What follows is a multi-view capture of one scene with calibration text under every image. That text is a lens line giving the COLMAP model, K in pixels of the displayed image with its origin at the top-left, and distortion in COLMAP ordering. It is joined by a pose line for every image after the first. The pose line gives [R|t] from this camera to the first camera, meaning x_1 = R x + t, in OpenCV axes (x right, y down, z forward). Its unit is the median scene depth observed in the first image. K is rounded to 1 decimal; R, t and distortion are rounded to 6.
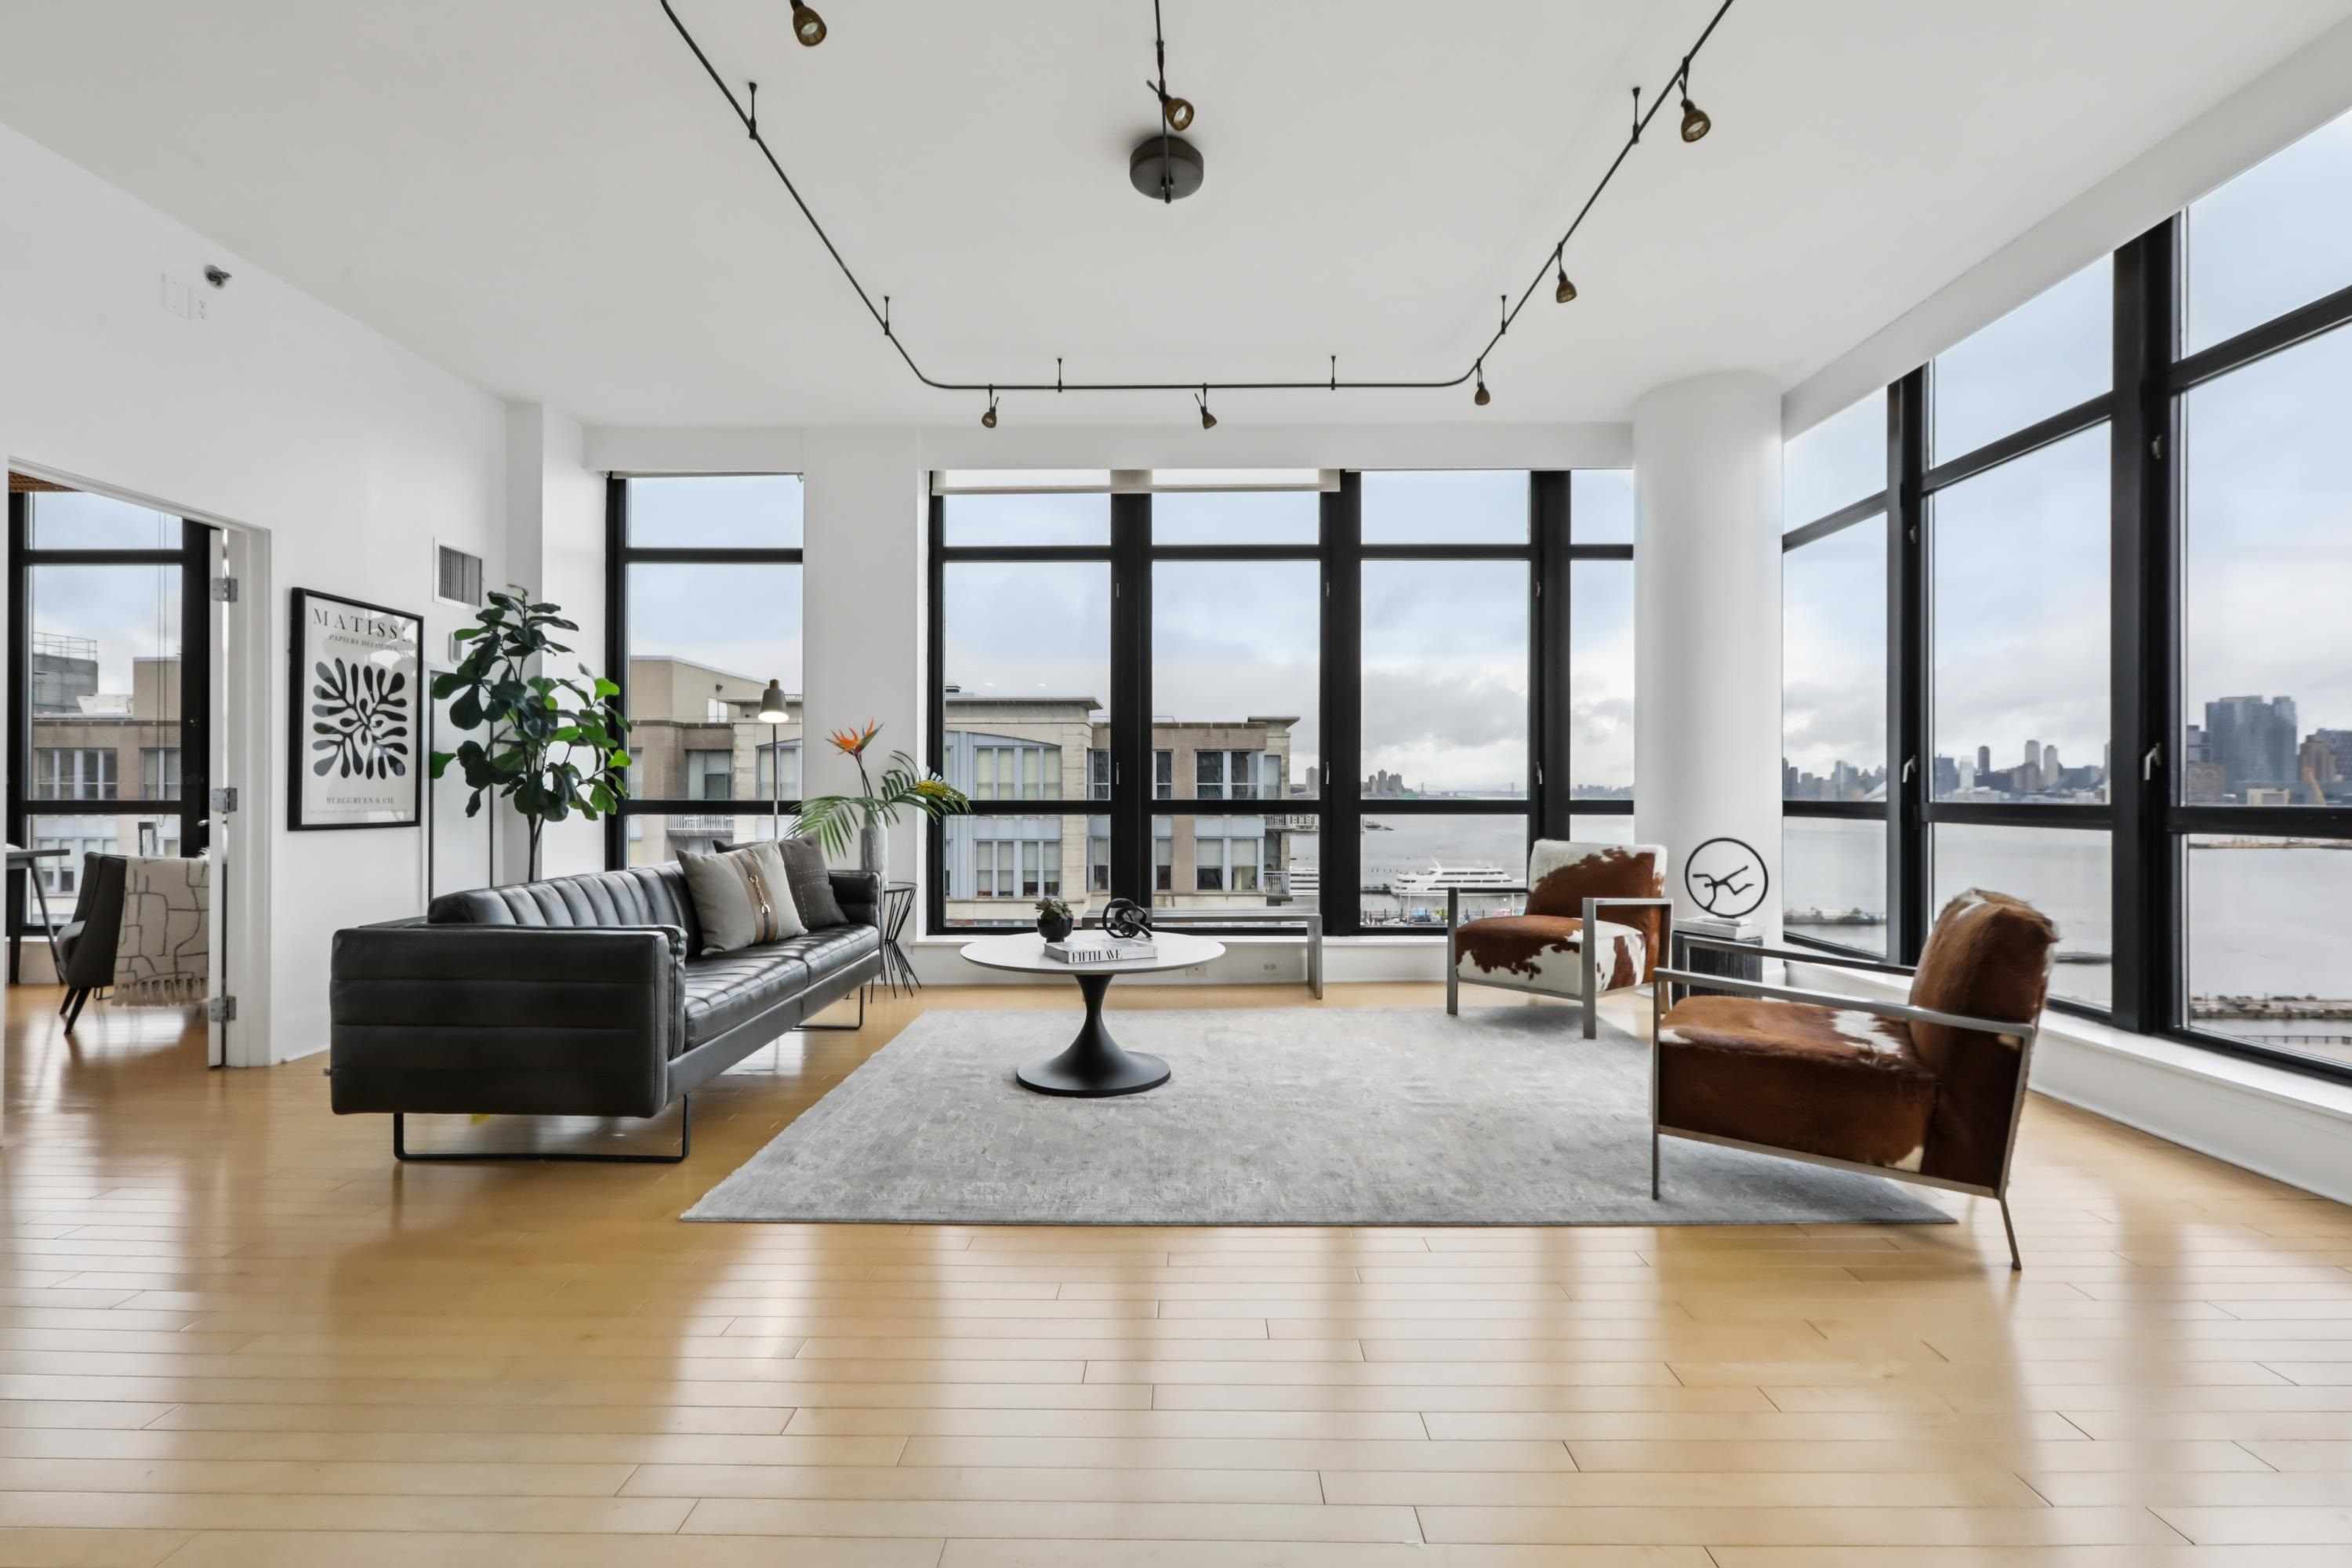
lens RADIAL K [[1050.1, 0, 1177.4], [0, 1050.1, 788.2], [0, 0, 1]] dist [0.000102, 0.000697]
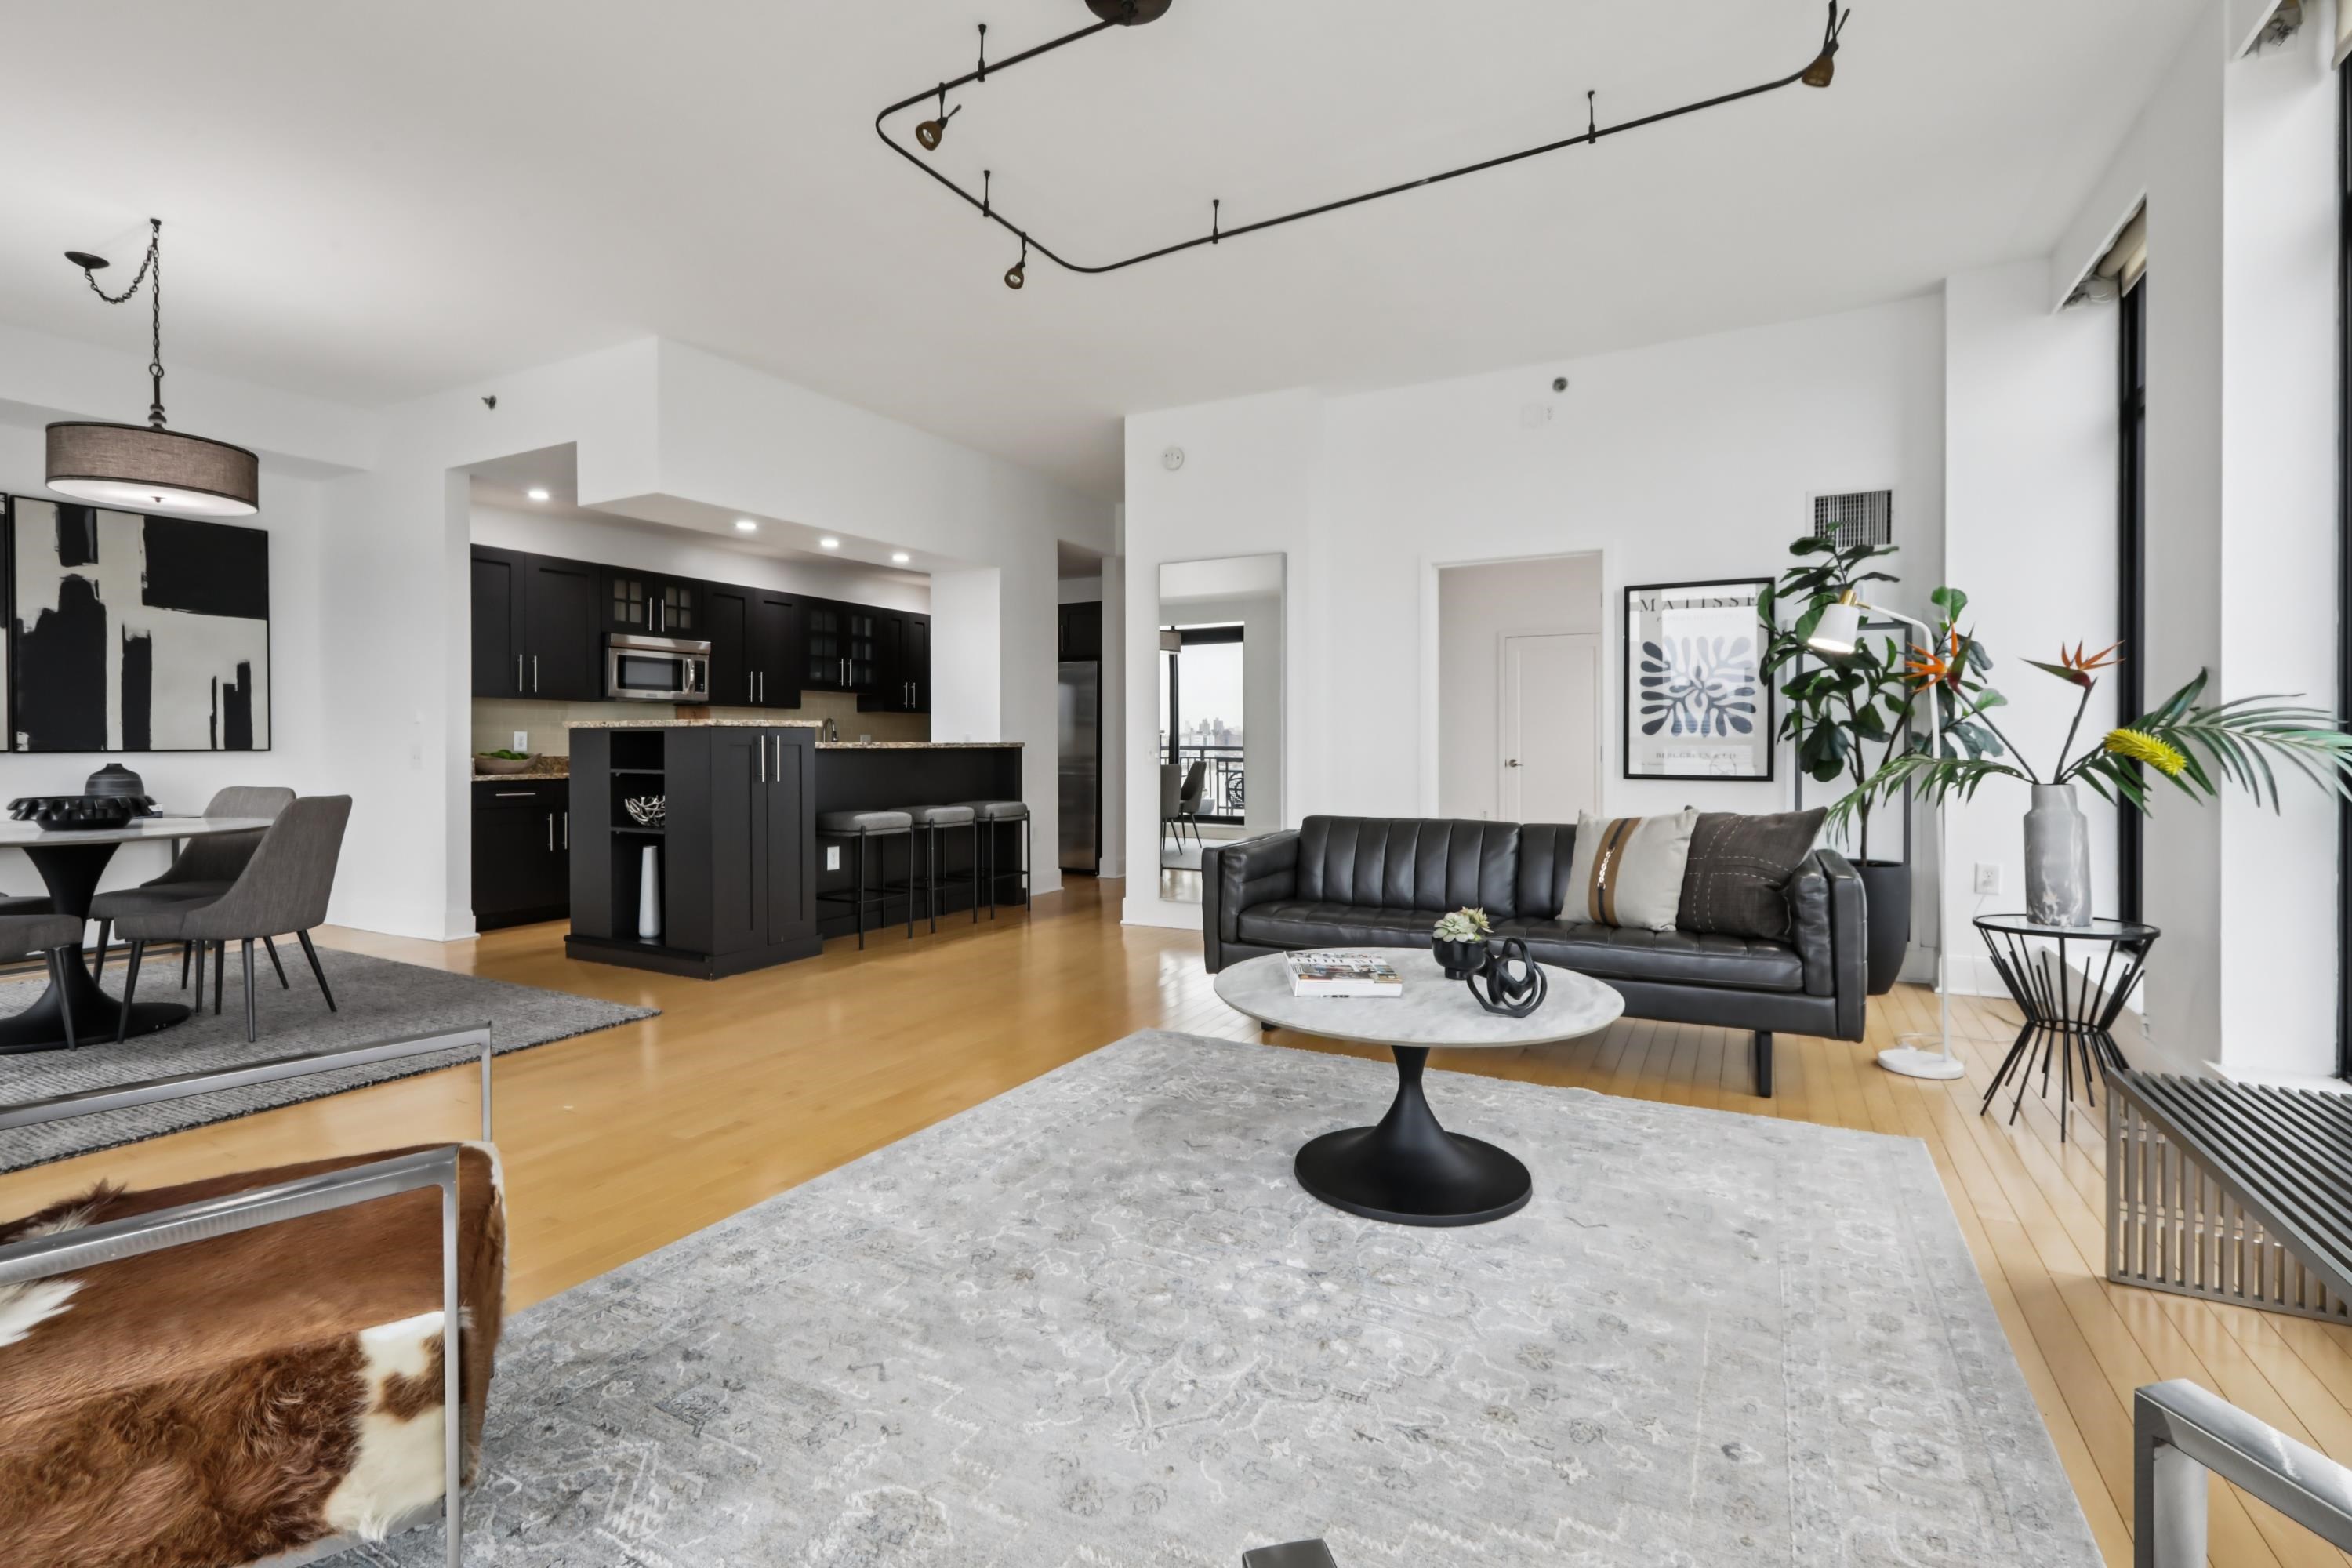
lens RADIAL K [[1050.1, 0, 1161.5], [0, 1050.1, 746.4], [0, 0, 1]] dist [0.000102, 0.000697]
pose [[-0.478113, 0.002121, -0.878296, 0.441631], [0.004441, 0.999990, -0.000003, -0.000824], [0.878287, -0.003901, -0.478118, 0.906926]]
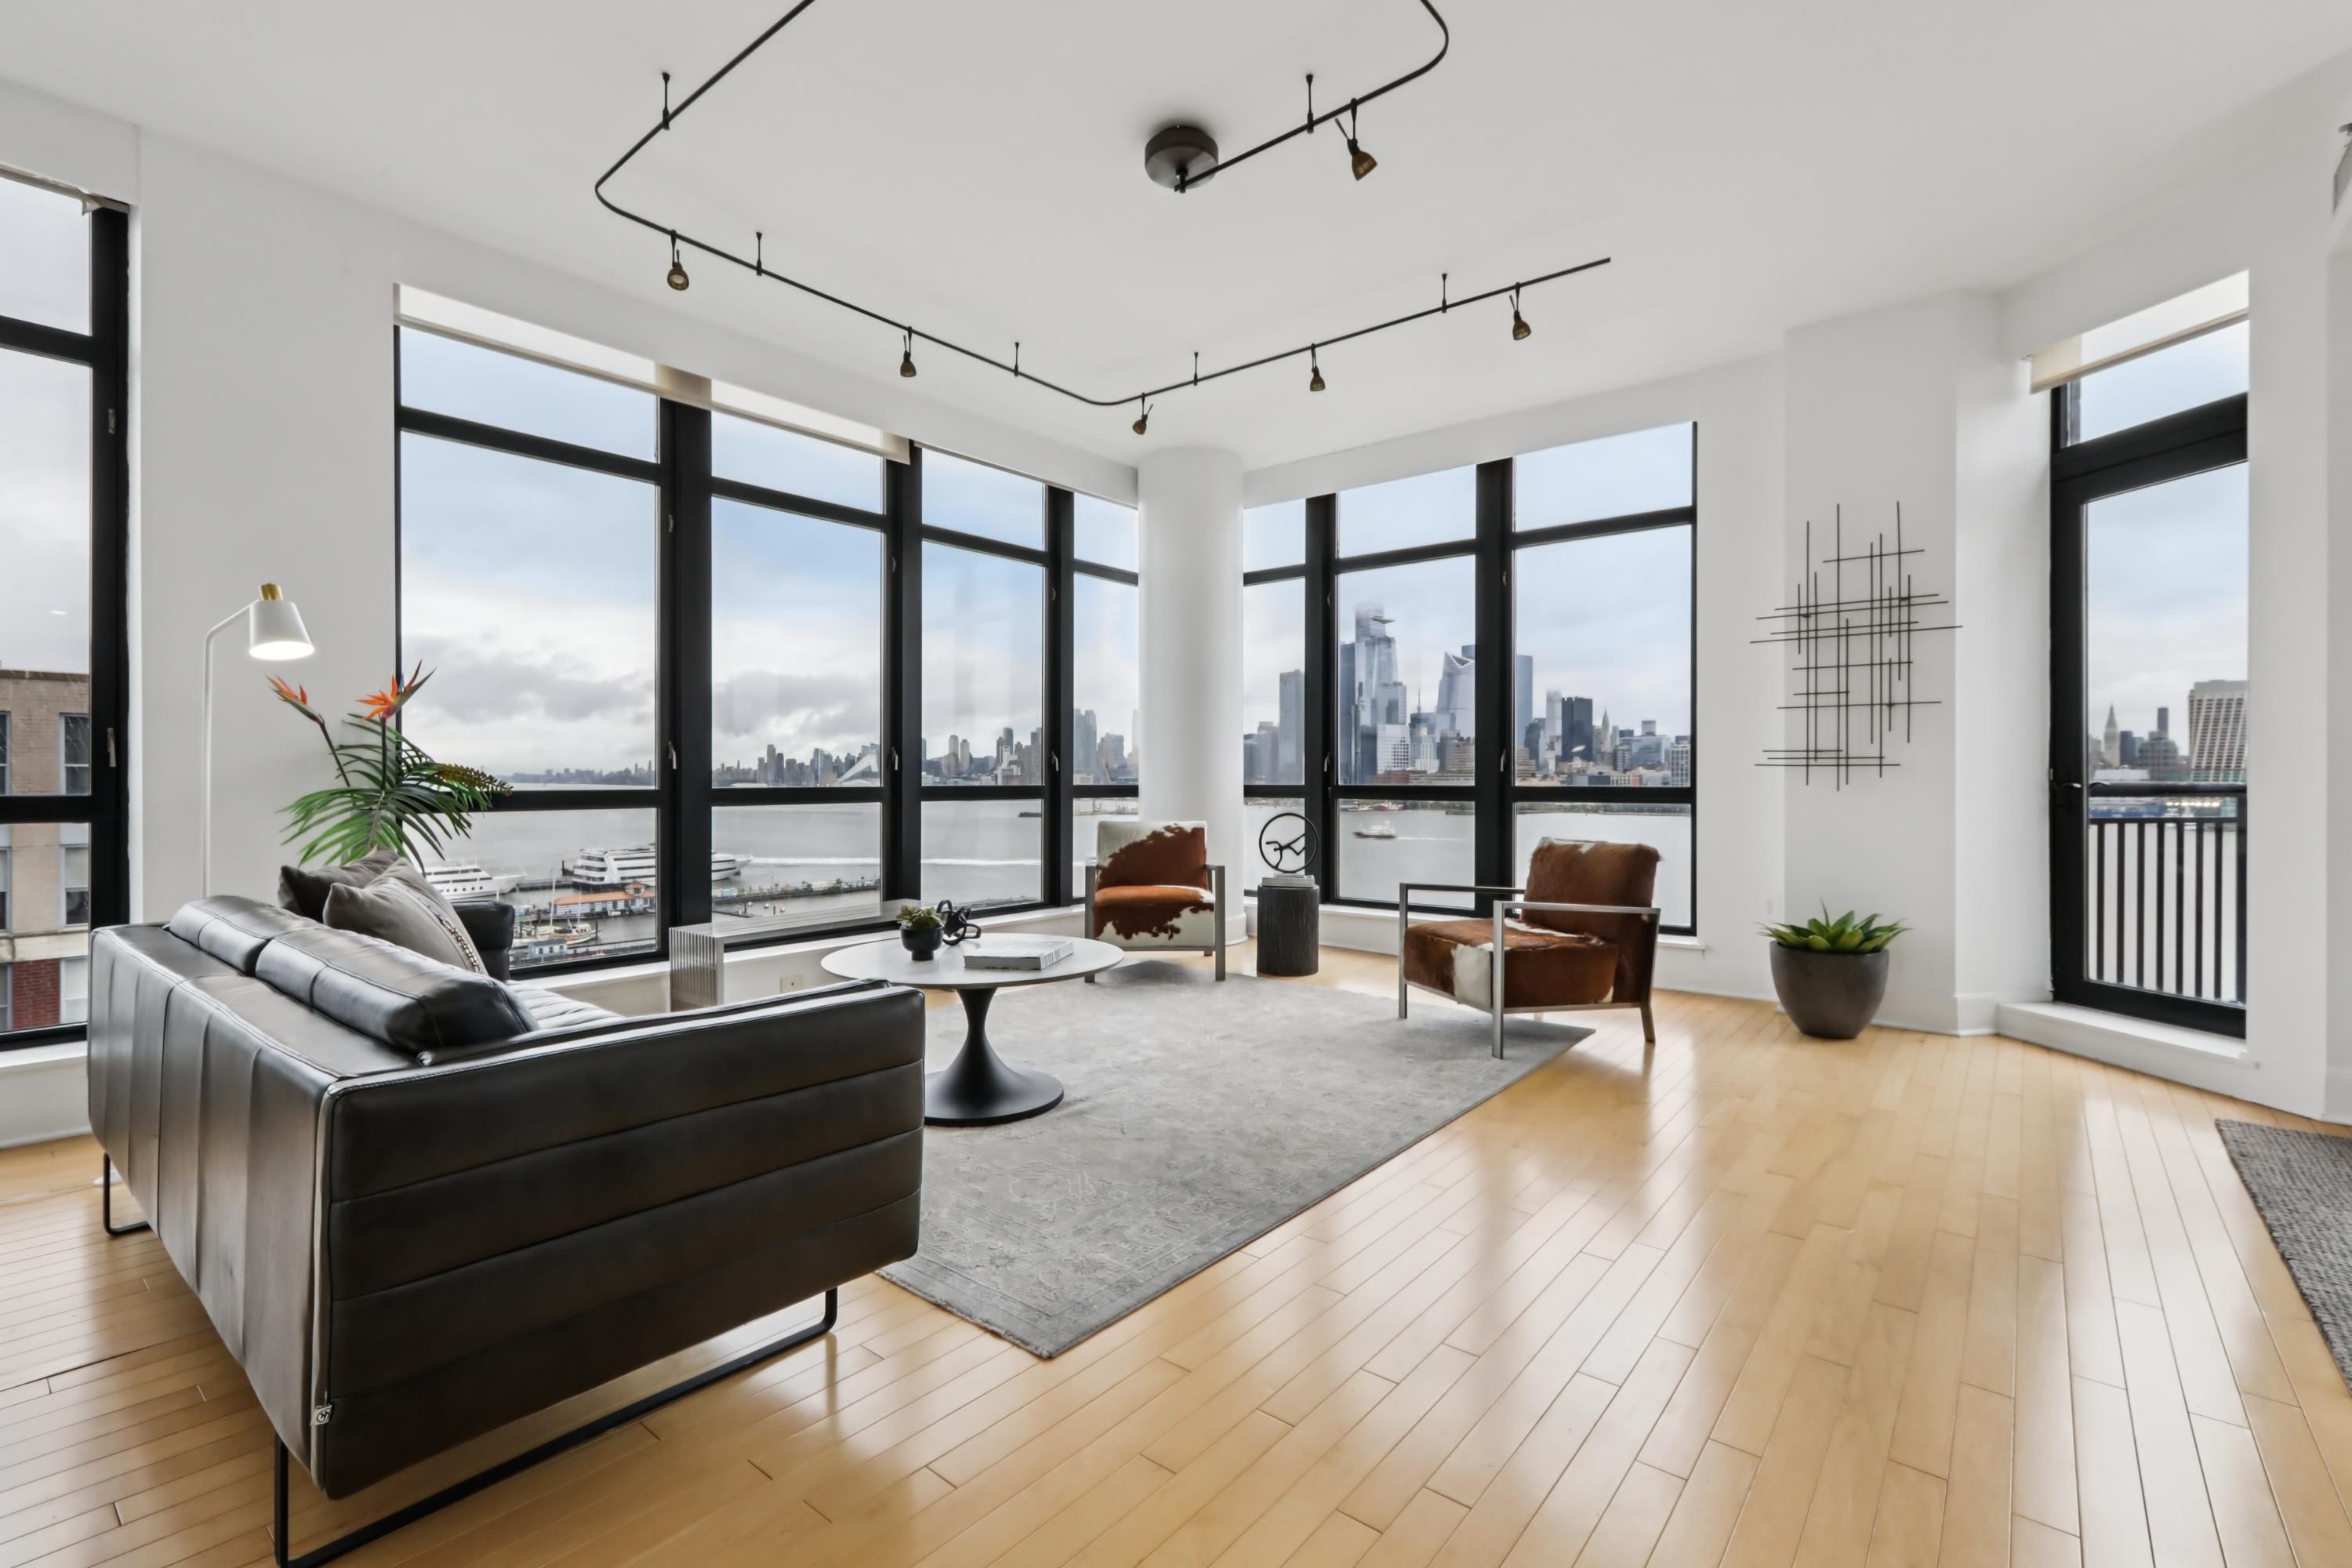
lens RADIAL K [[1050.1, 0, 1182.4], [0, 1050.1, 787.4], [0, 0, 1]] dist [0.000102, 0.000697]
pose [[0.619142, -0.008469, 0.785233, -0.515510], [-0.002931, 0.999910, 0.013095, -0.001796], [-0.785274, -0.010409, 0.619061, 0.242328]]
